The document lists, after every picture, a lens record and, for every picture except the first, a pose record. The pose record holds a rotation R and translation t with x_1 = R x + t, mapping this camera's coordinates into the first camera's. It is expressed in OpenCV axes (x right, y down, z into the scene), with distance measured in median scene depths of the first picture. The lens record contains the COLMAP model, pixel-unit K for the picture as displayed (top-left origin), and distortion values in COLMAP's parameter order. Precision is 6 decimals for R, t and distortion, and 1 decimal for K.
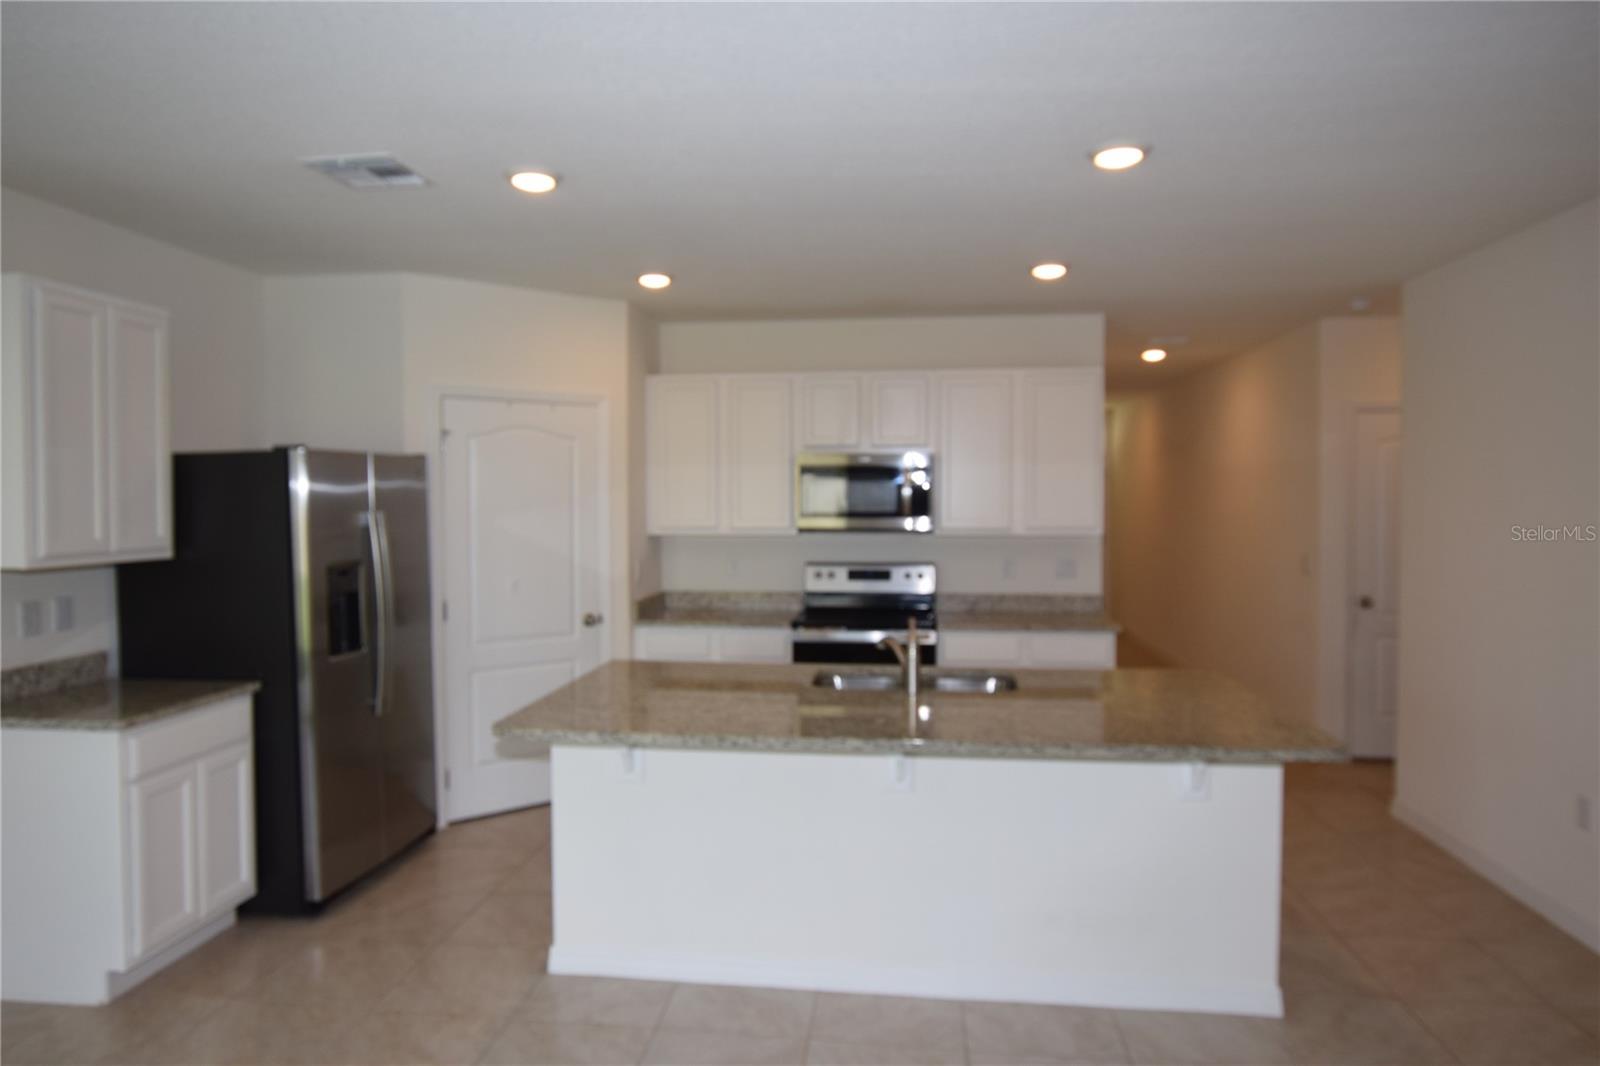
lens RADIAL K [[996.4, 0, 800.0], [0, 996.4, 533.0], [0, 0, 1]] dist [-0.001458, -0.000377]
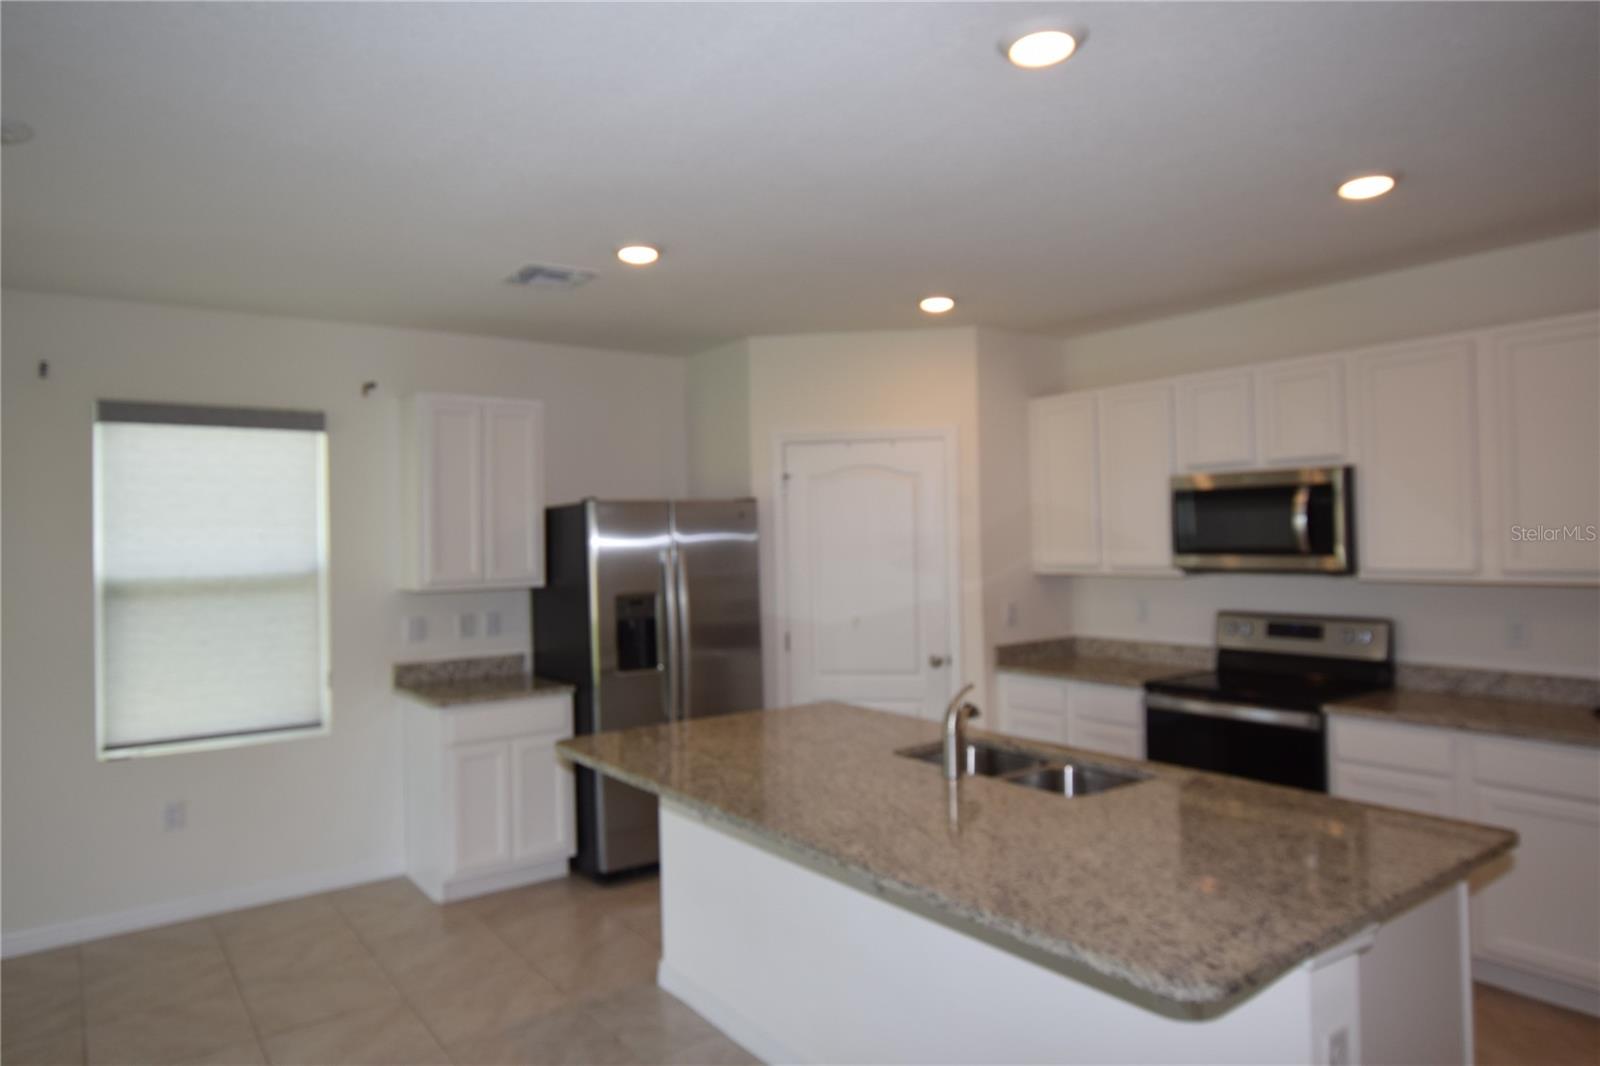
lens RADIAL K [[991.9, 0, 772.8], [0, 991.9, 544.4], [0, 0, 1]] dist [-0.037081, 0.000869]
pose [[0.674550, -0.006457, -0.738201, 0.429582], [-0.008347, 0.999831, -0.016373, -0.009457], [0.738182, 0.017206, 0.674383, 0.261115]]
